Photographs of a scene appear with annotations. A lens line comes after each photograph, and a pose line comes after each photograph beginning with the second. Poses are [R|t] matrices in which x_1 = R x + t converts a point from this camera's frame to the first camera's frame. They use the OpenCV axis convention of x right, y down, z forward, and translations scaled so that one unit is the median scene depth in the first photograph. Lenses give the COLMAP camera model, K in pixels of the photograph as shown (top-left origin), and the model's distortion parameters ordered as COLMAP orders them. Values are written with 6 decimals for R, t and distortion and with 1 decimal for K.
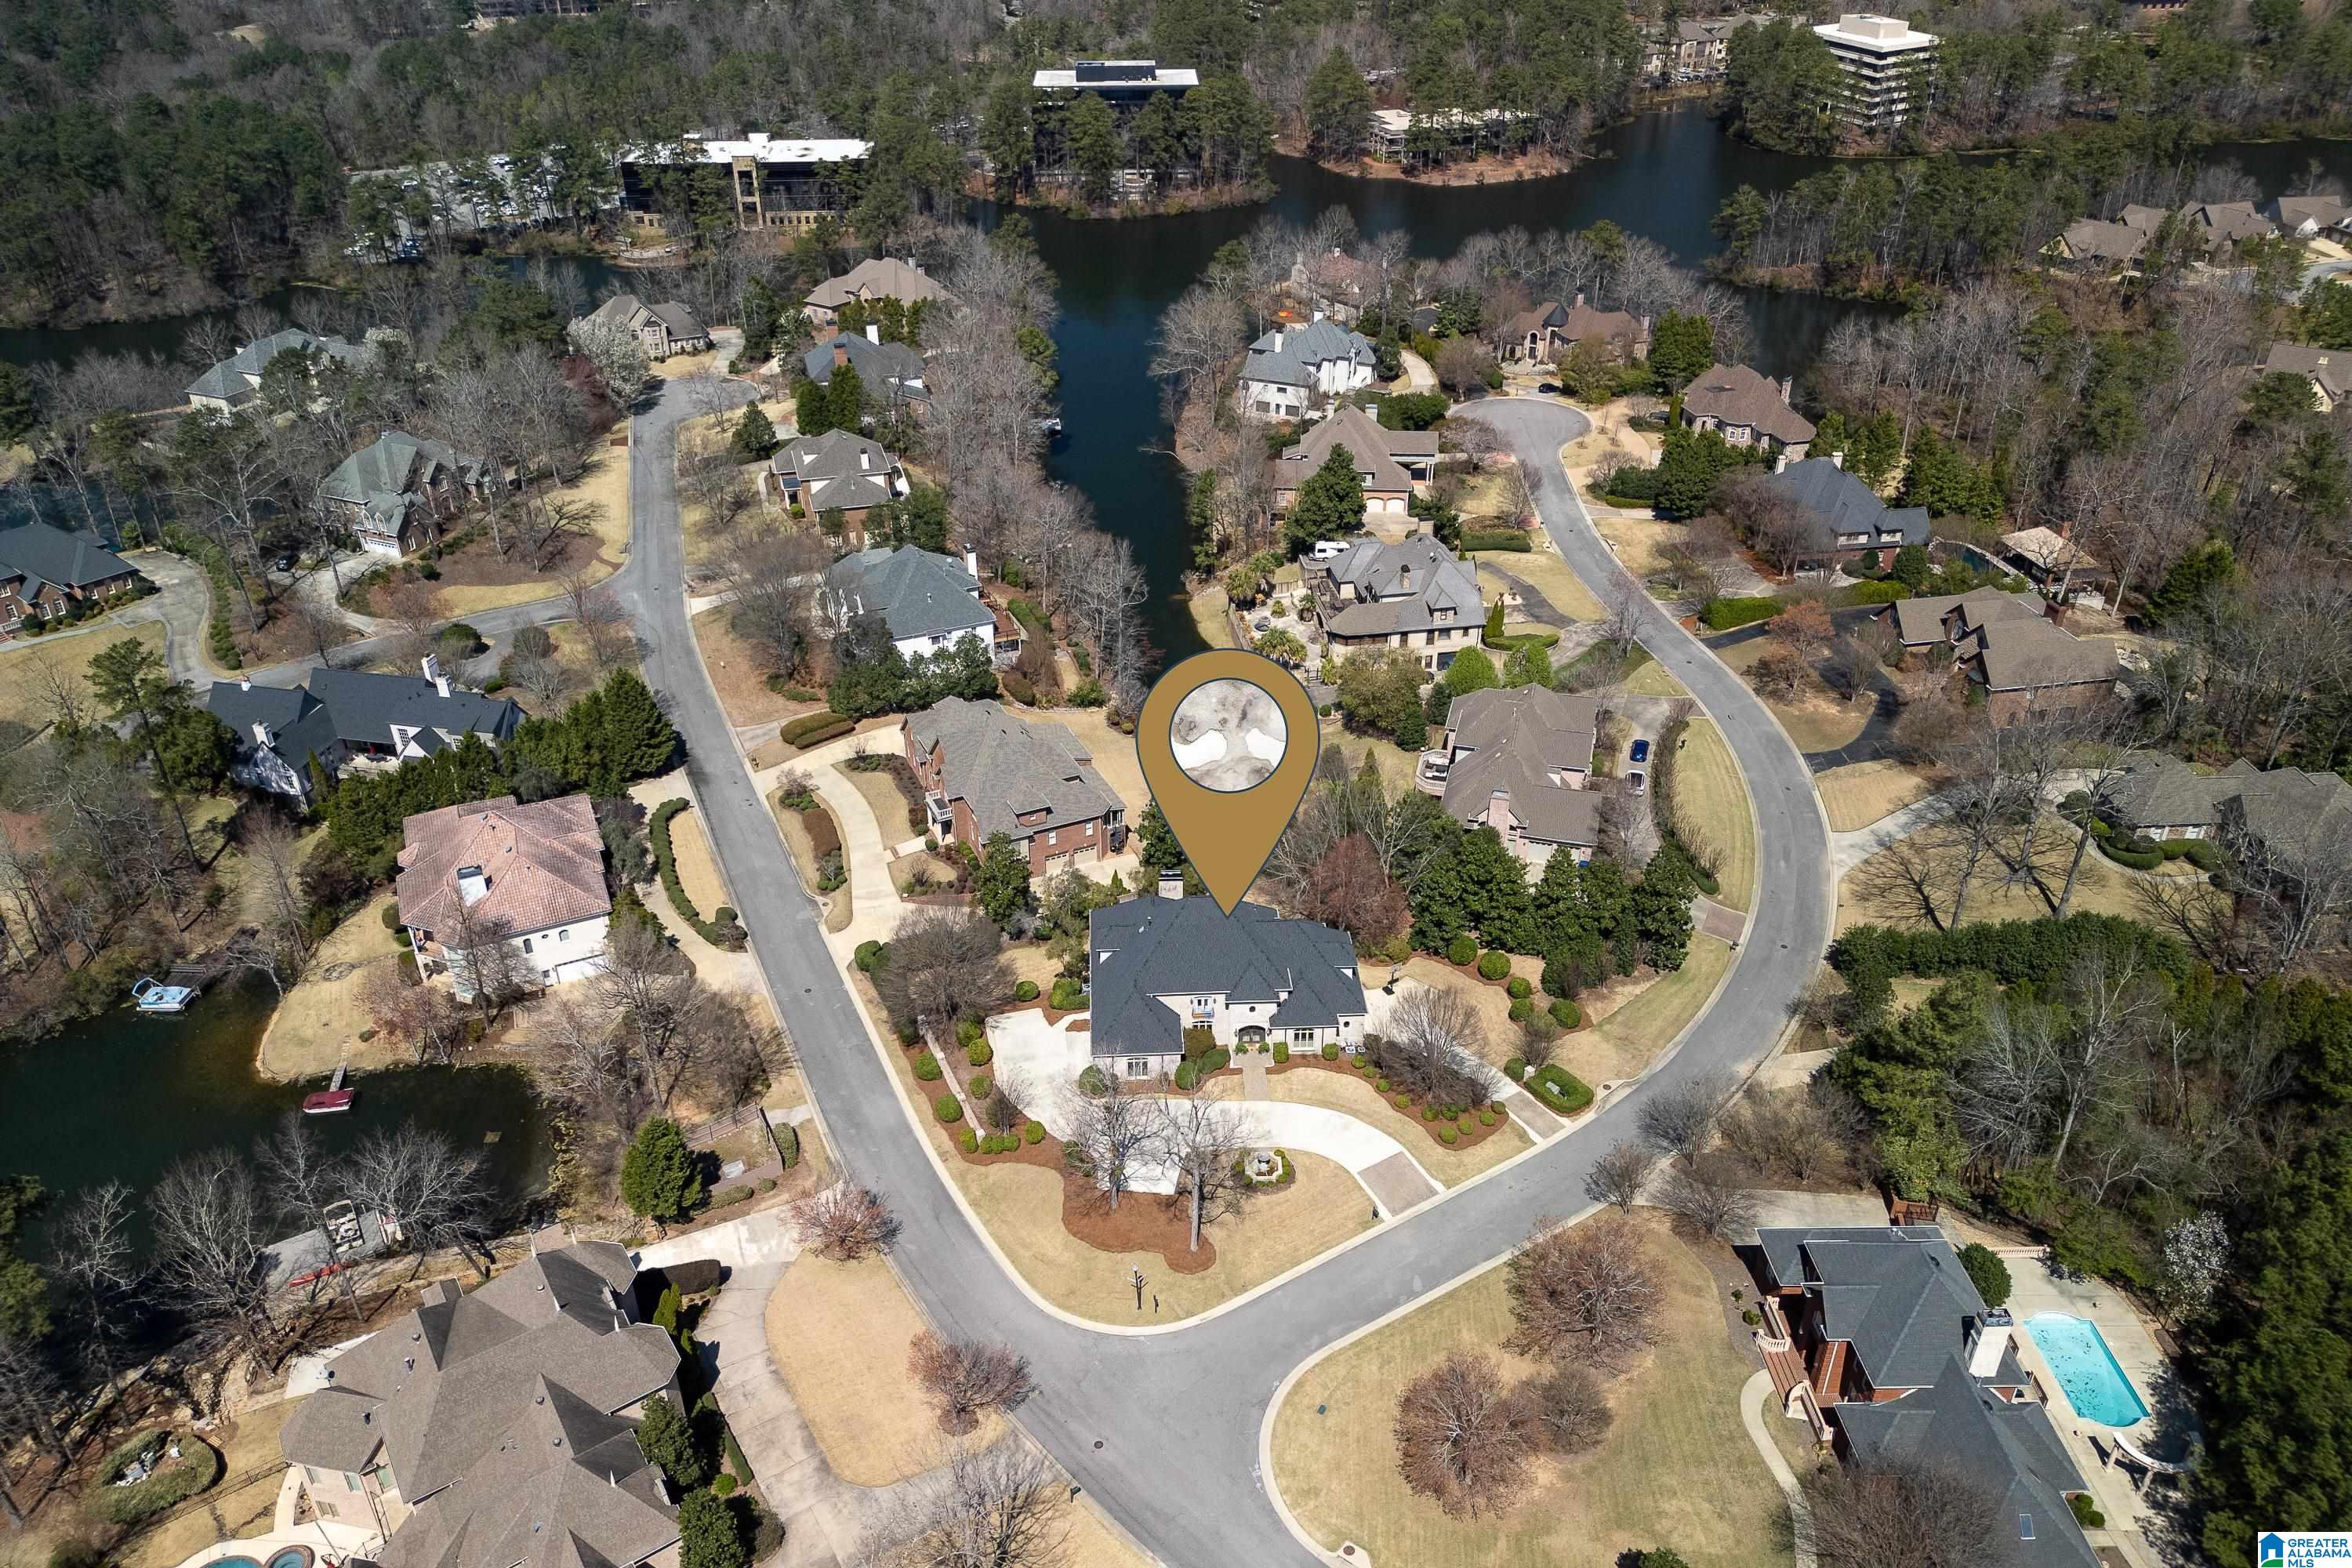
lens RADIAL K [[1654.9, 0, 1173.5], [0, 1654.9, 782.4], [0, 0, 1]] dist [0.062894, -0.066813]
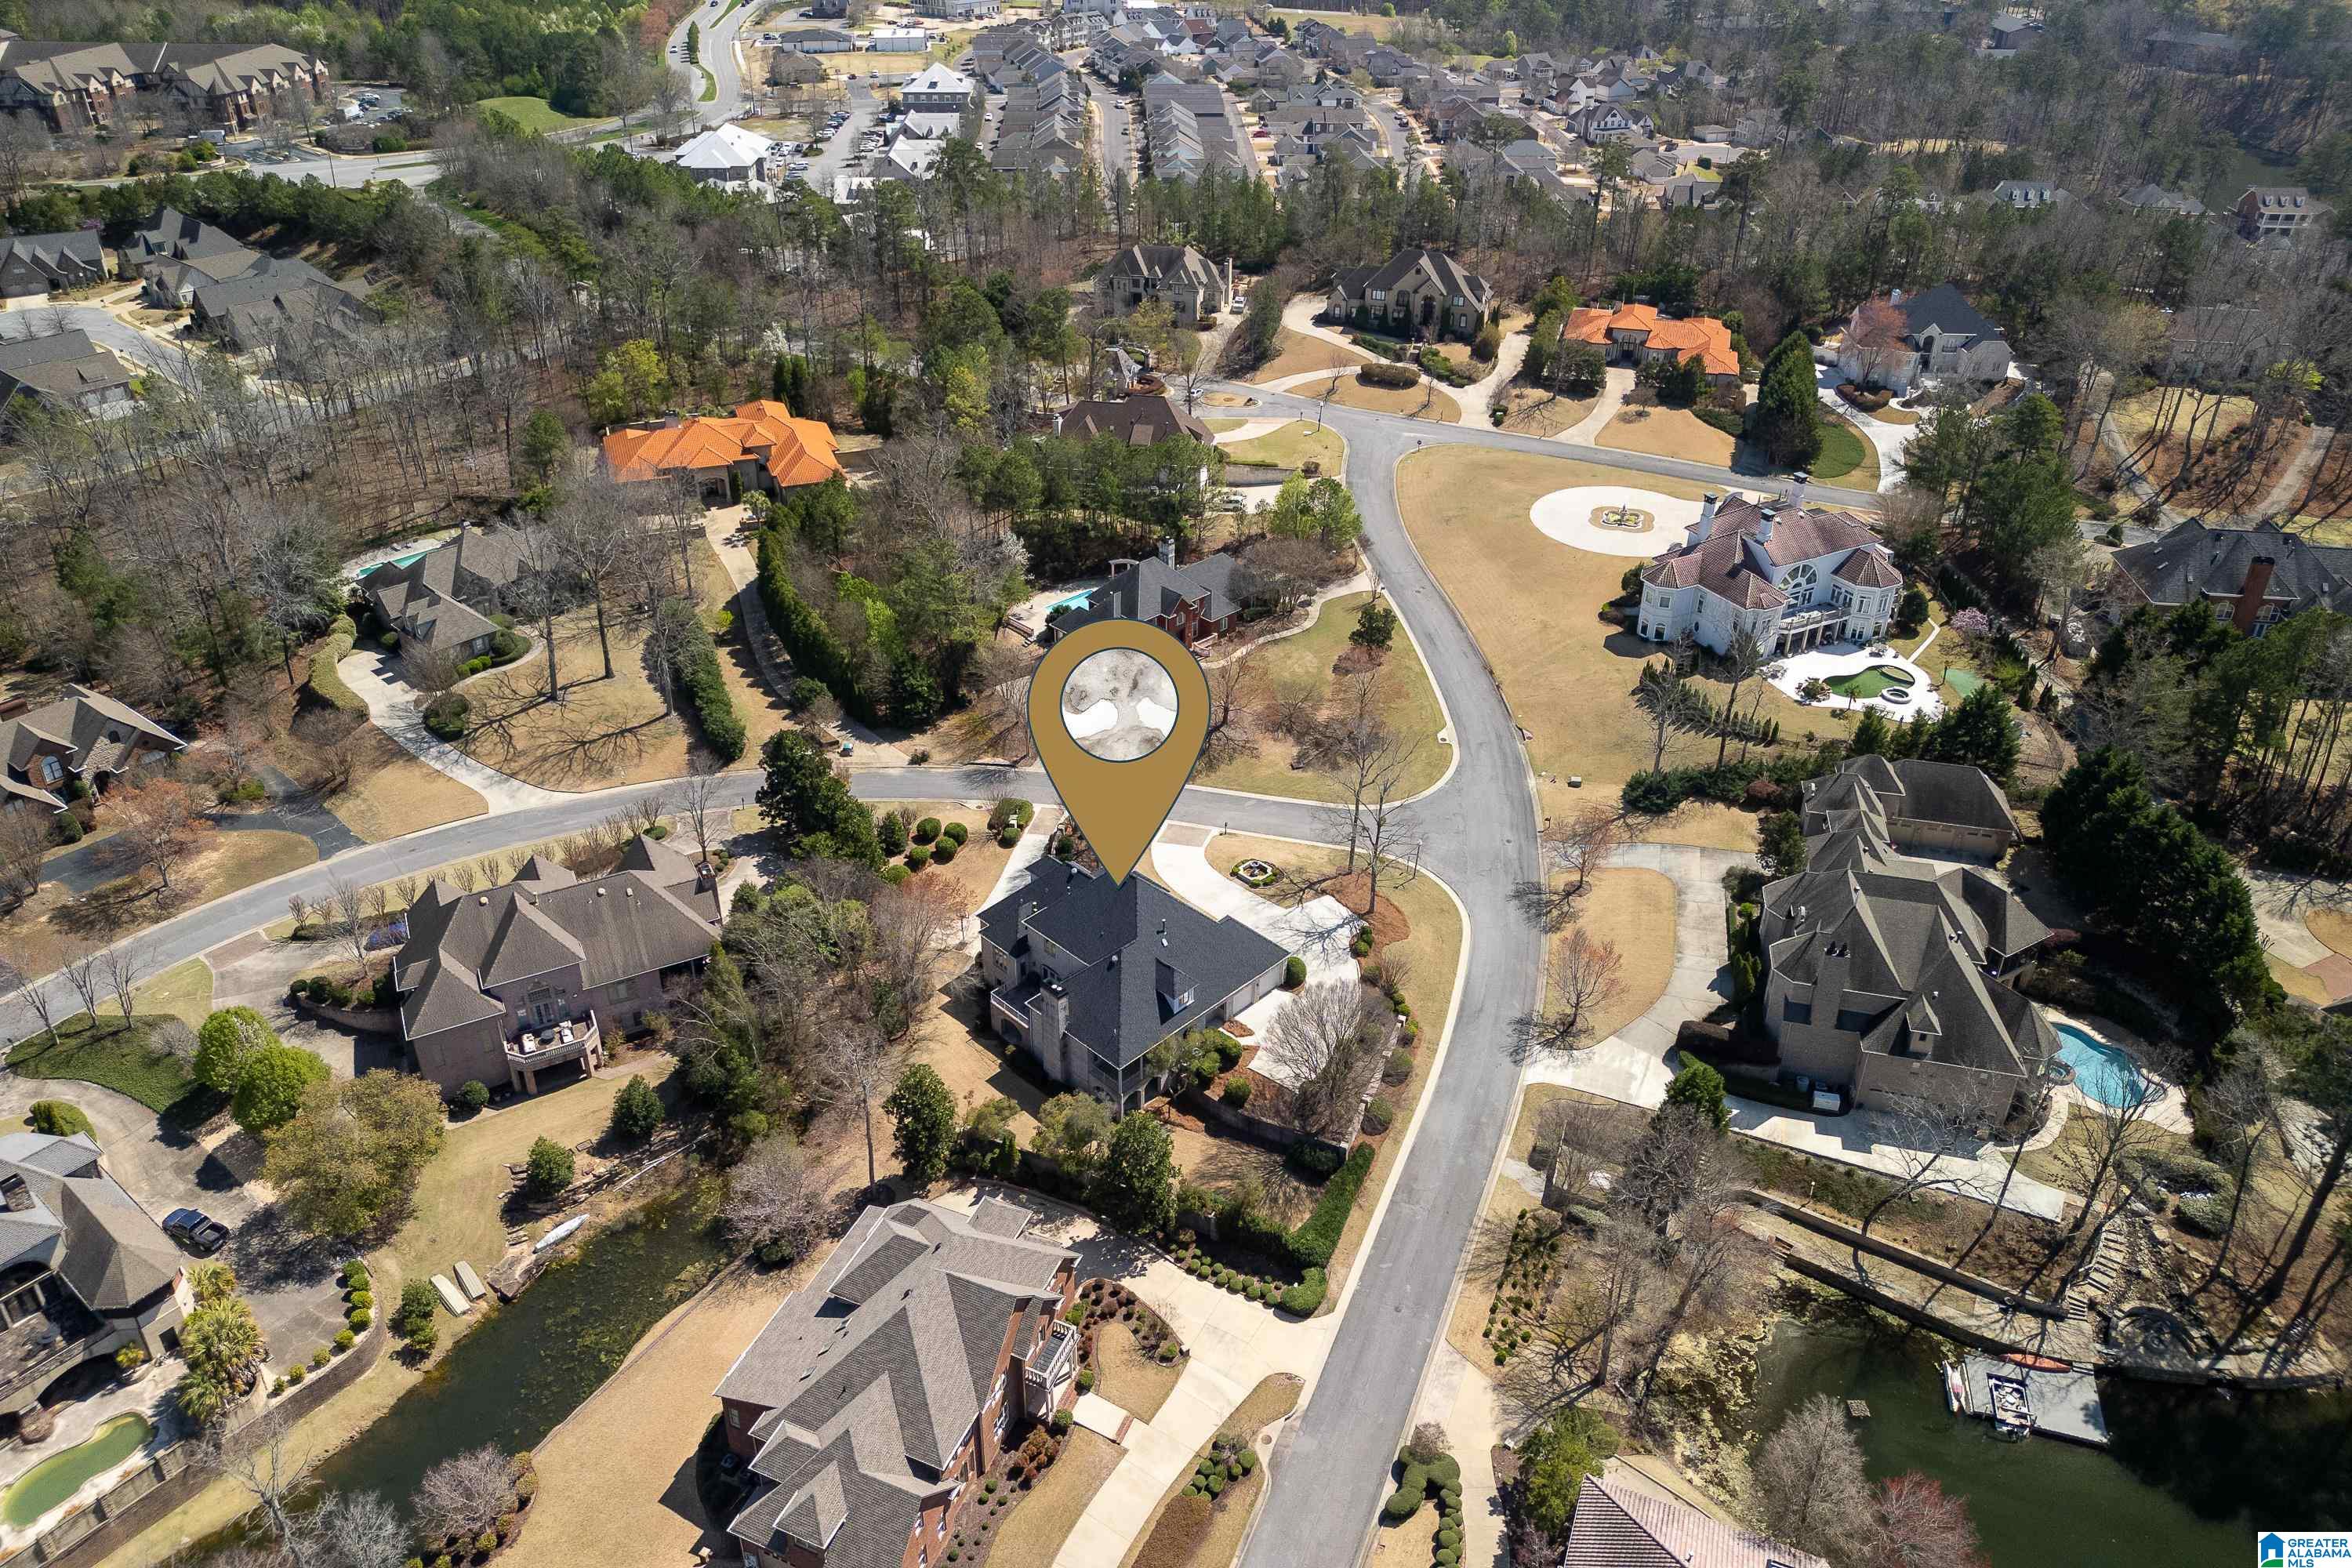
lens RADIAL K [[1656.2, 0, 1169.6], [0, 1656.2, 644.0], [0, 0, 1]] dist [0.055889, -0.039092]
pose [[-0.673290, -0.335851, 0.658700, -0.441159], [0.380442, 0.606537, 0.698124, -0.507310], [-0.633991, 0.720637, -0.280604, 0.847484]]
